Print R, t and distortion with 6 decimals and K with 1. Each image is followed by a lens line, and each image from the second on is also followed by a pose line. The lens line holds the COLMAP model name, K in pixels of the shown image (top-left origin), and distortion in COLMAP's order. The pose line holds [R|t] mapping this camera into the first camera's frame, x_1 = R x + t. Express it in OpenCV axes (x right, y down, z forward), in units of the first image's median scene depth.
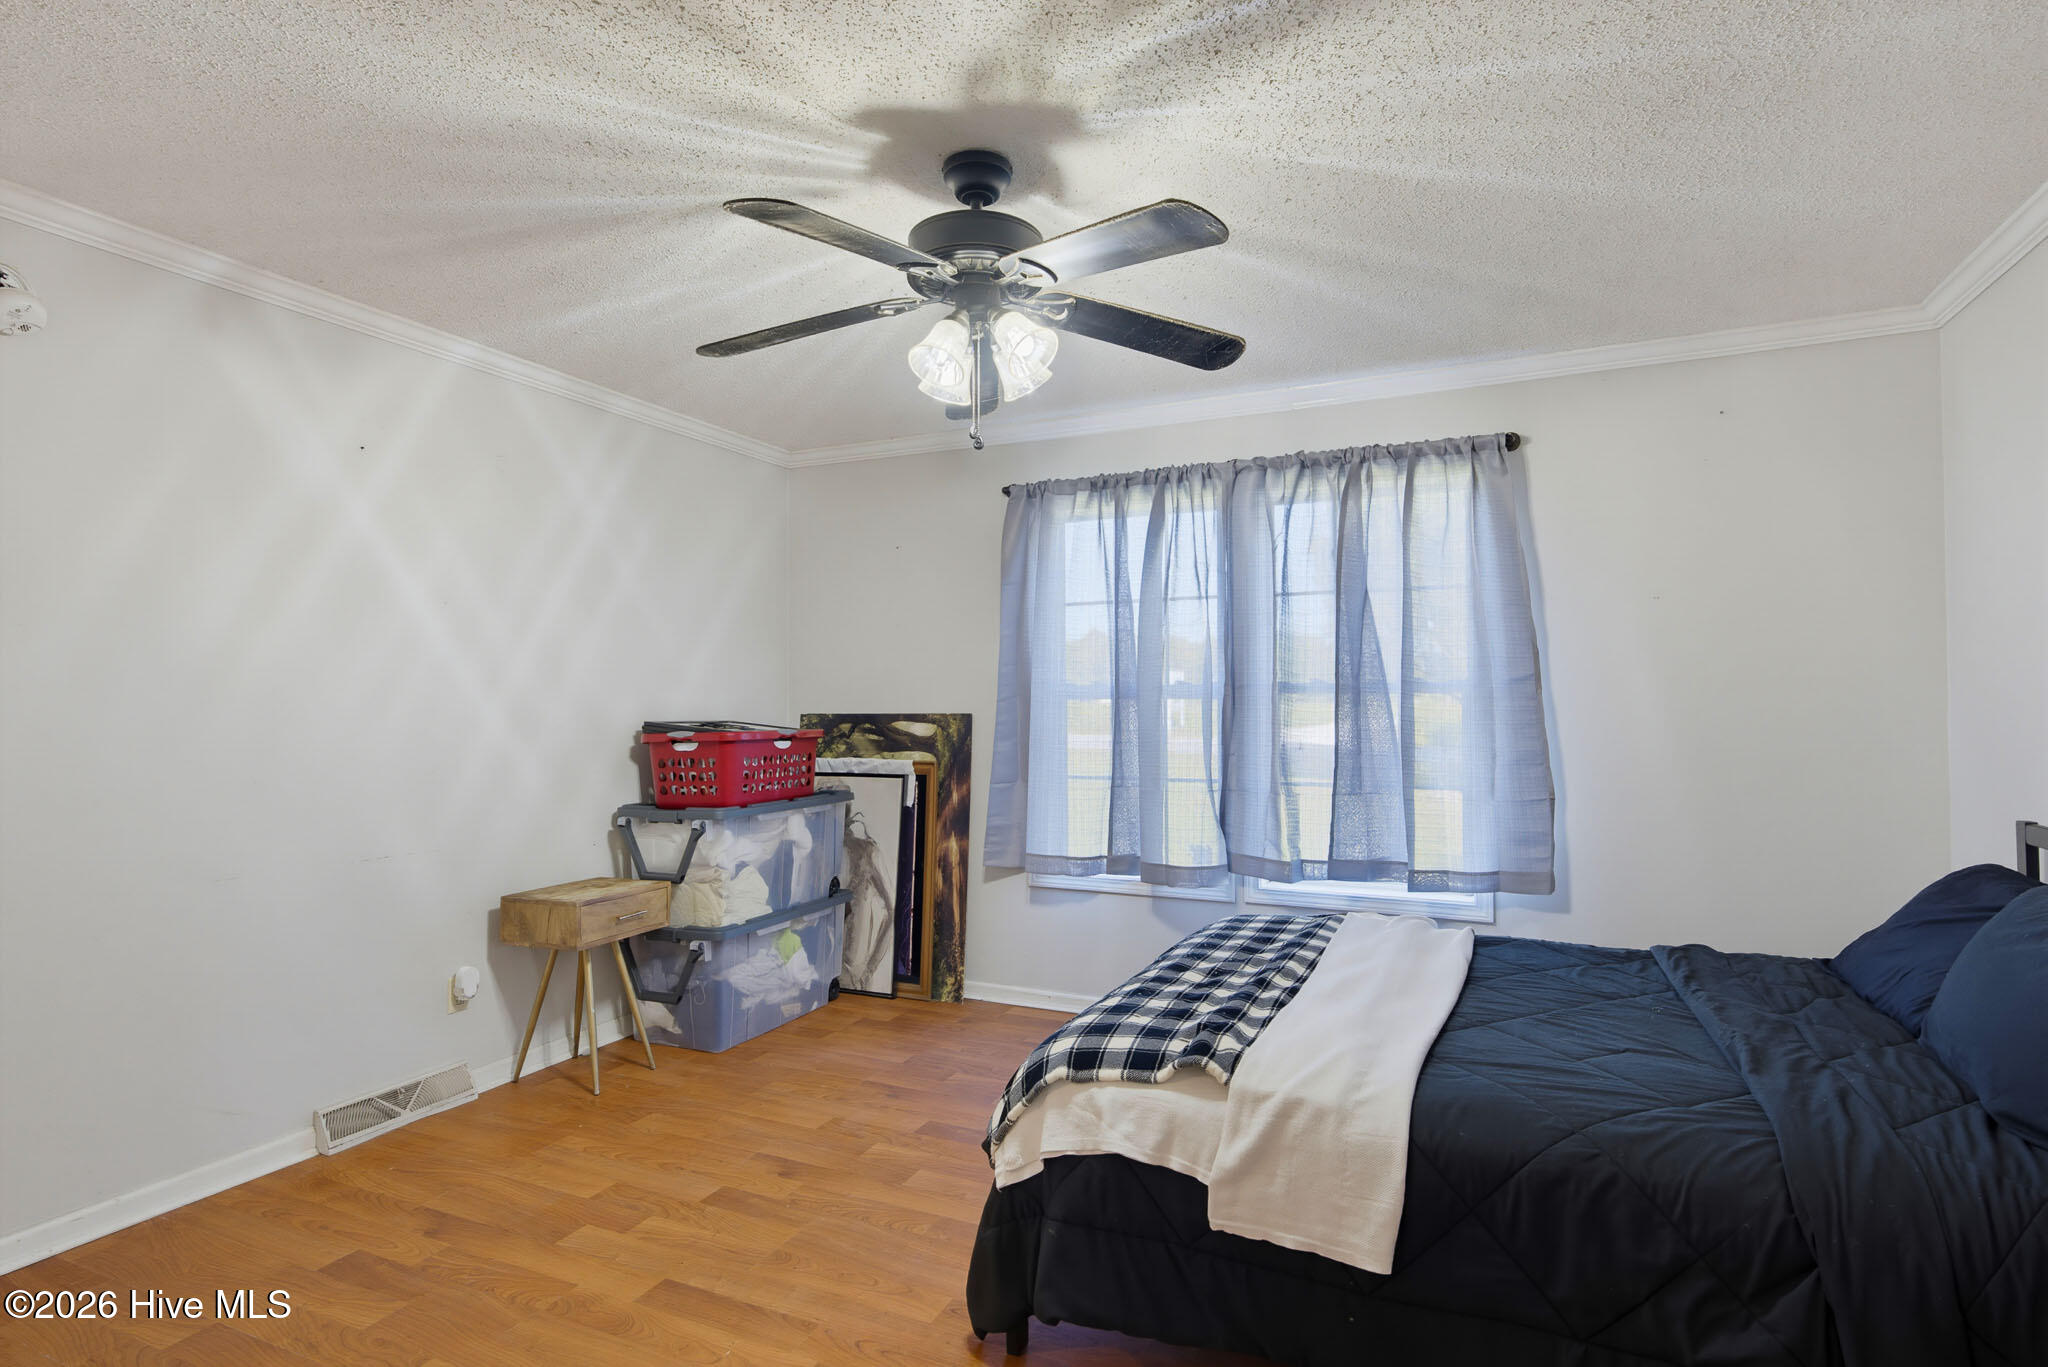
lens RADIAL K [[1027.5, 0, 1024.0], [0, 1027.5, 683.5], [0, 0, 1]] dist [-0.015318, 0.000425]
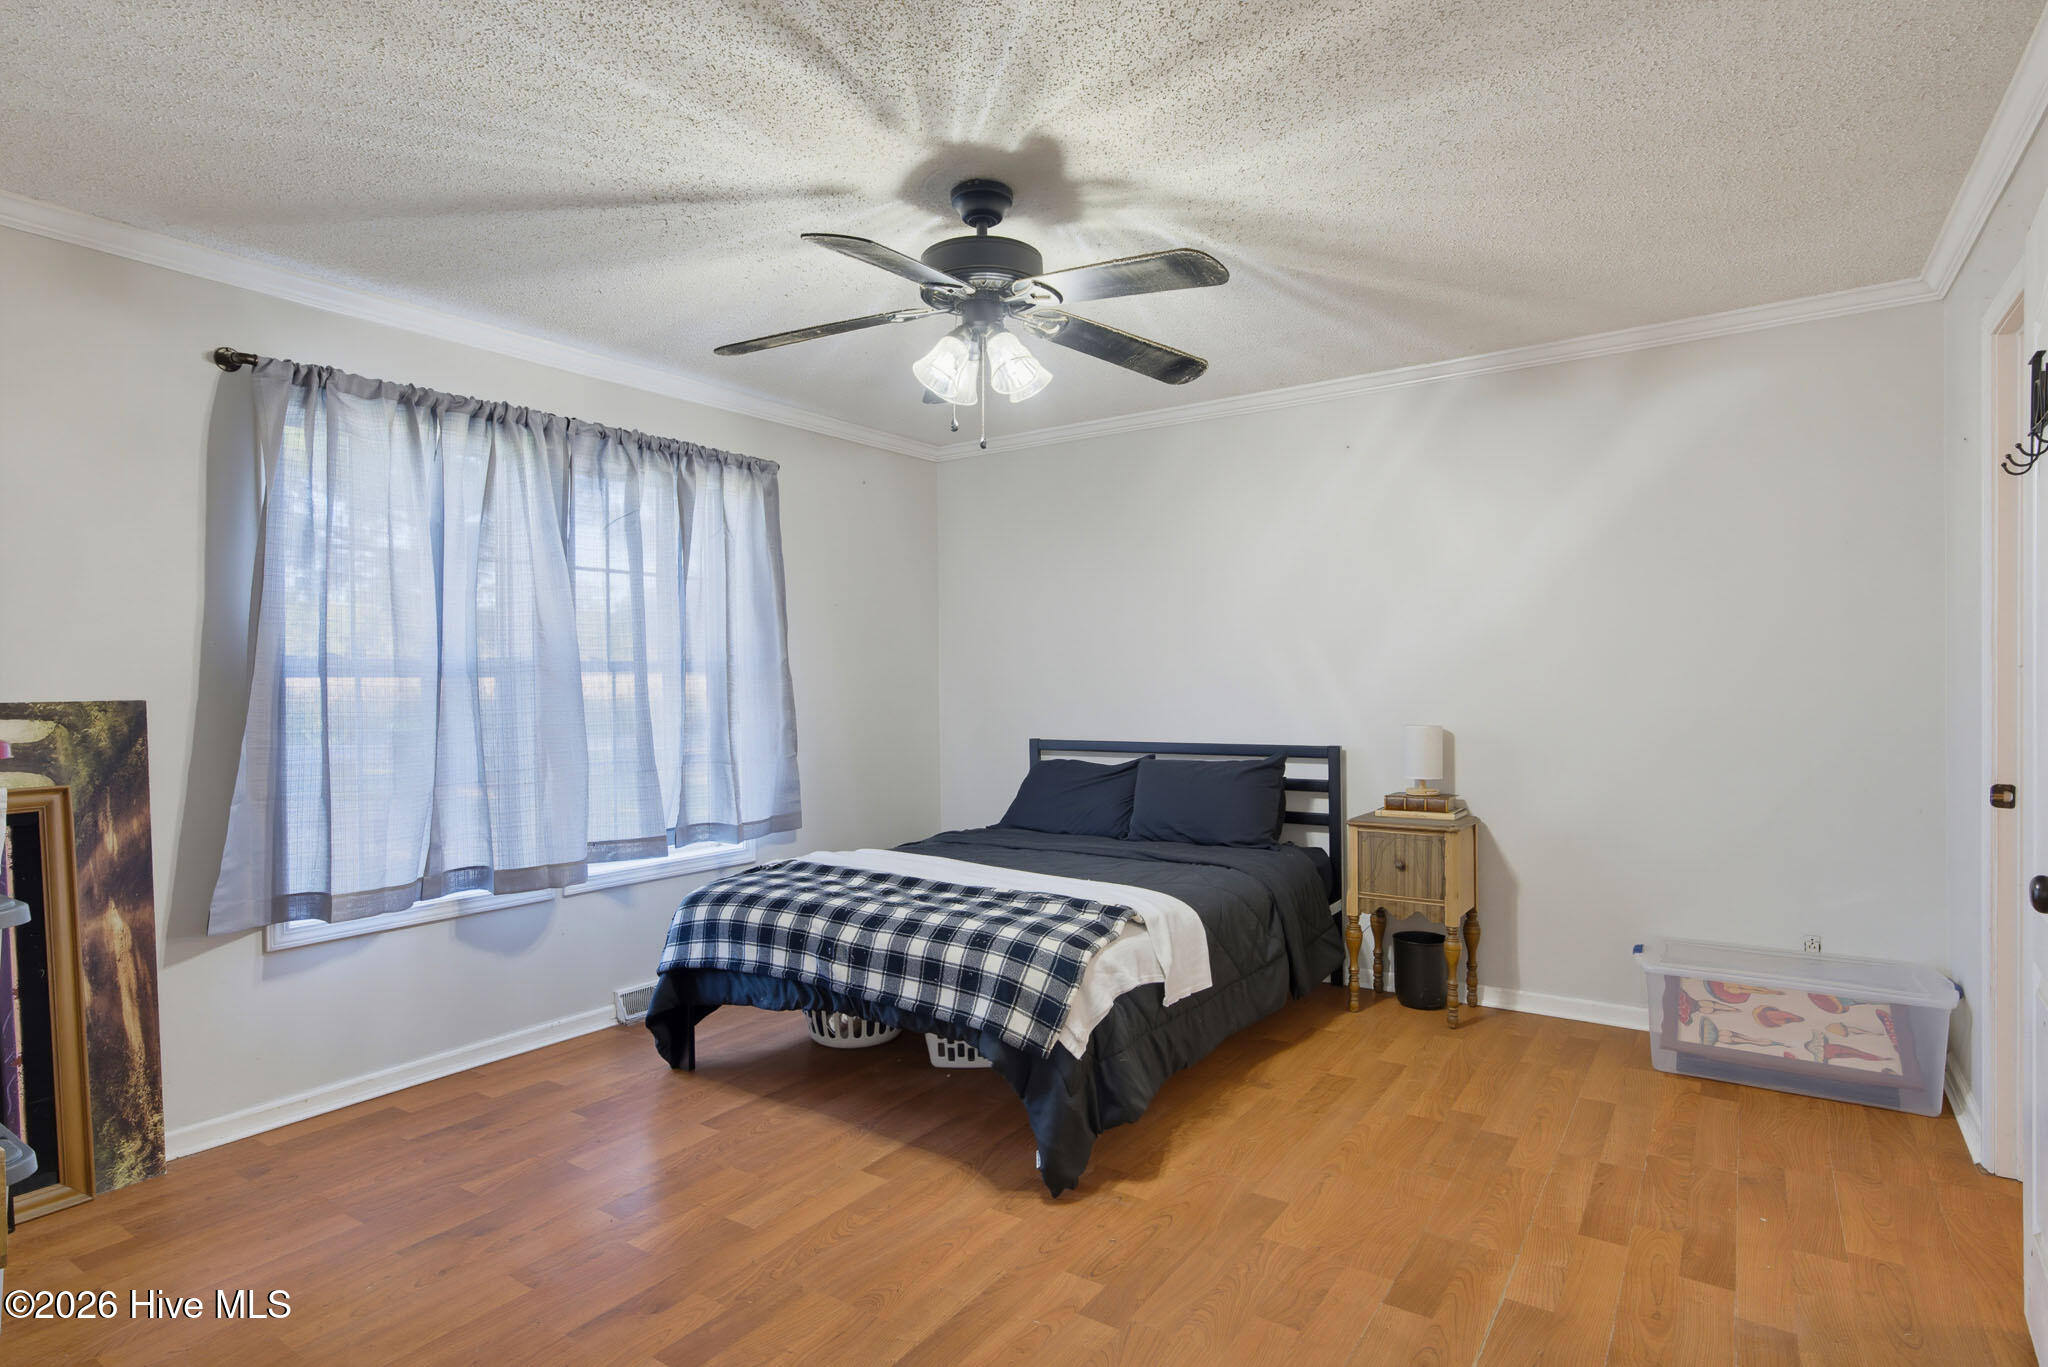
lens RADIAL K [[1081.2, 0, 1027.8], [0, 1081.2, 683.7], [0, 0, 1]] dist [-0.004296, 0.006752]
pose [[0.158851, -0.001730, 0.987301, -0.613669], [-0.010985, 0.999933, 0.003519, 0.011616], [-0.987241, -0.011405, 0.158821, 0.388867]]
